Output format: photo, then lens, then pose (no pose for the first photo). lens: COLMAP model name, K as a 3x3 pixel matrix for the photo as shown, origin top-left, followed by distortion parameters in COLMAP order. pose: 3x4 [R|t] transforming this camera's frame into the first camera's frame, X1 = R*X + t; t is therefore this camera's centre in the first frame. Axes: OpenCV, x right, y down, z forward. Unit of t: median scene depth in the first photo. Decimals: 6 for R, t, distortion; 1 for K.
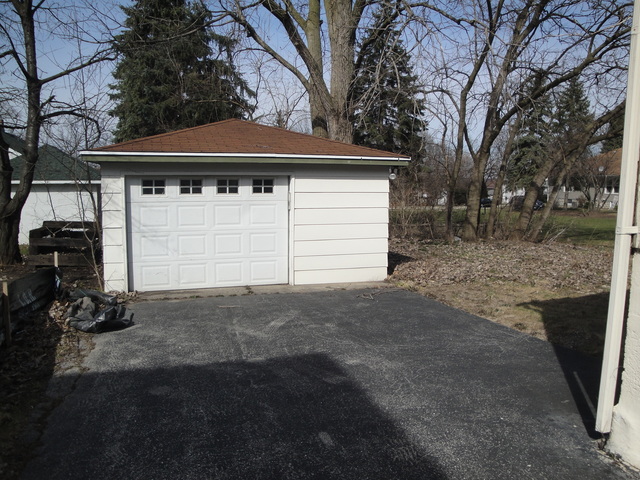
lens RADIAL K [[525.7, 0, 320.0], [0, 525.7, 240.0], [0, 0, 1]] dist [-0.175243, 0.159270]
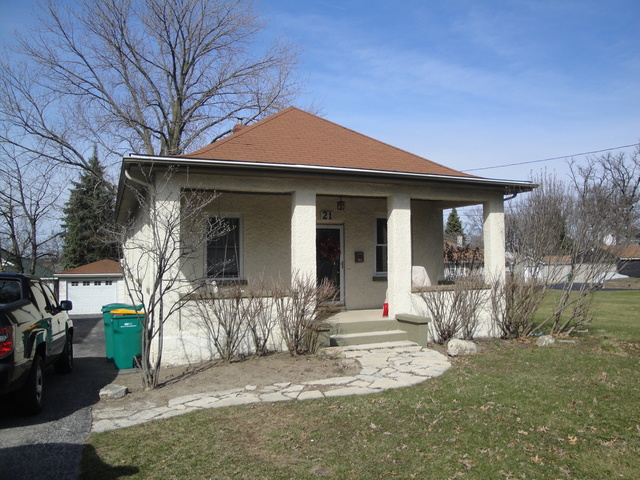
lens RADIAL K [[525.7, 0, 320.0], [0, 525.7, 240.0], [0, 0, 1]] dist [-0.175243, 0.159270]
pose [[0.995560, -0.019087, 0.092178, 0.954883], [0.032993, 0.987864, -0.151779, 0.169850], [-0.088162, 0.154147, 0.984107, -2.417665]]
